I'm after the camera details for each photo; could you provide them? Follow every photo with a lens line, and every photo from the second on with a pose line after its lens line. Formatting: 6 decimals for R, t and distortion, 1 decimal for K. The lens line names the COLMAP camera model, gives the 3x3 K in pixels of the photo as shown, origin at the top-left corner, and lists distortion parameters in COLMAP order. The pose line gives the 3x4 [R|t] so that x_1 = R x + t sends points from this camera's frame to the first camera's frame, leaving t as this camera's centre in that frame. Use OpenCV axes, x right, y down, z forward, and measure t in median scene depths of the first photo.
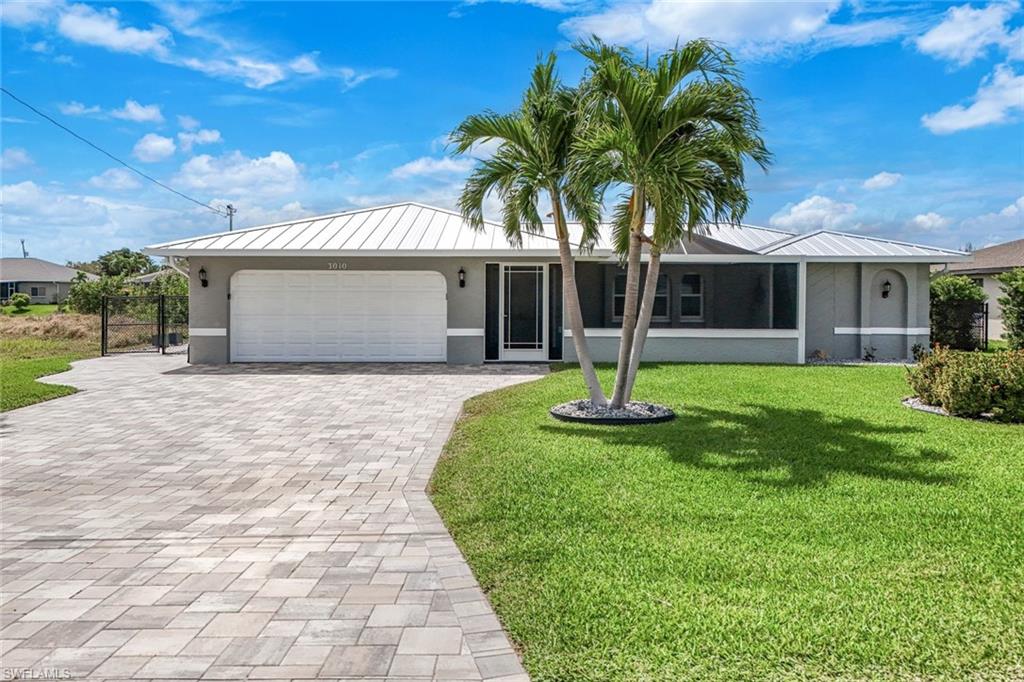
lens RADIAL K [[777.3, 0, 511.5], [0, 777.3, 340.7], [0, 0, 1]] dist [0.000262, -0.007545]
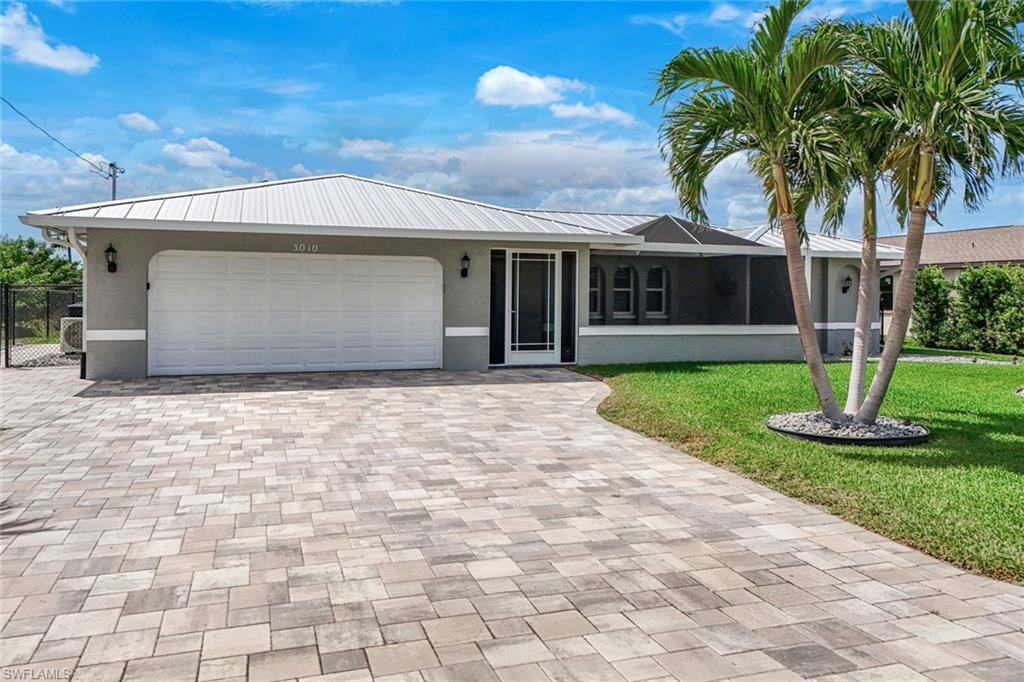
lens RADIAL K [[777.3, 0, 513.8], [0, 777.3, 339.4], [0, 0, 1]] dist [0.000262, -0.007545]
pose [[0.941551, -0.014179, 0.336572, -0.290882], [0.013546, 0.999899, 0.004231, -0.005315], [-0.336598, 0.000576, 0.941648, 0.203535]]
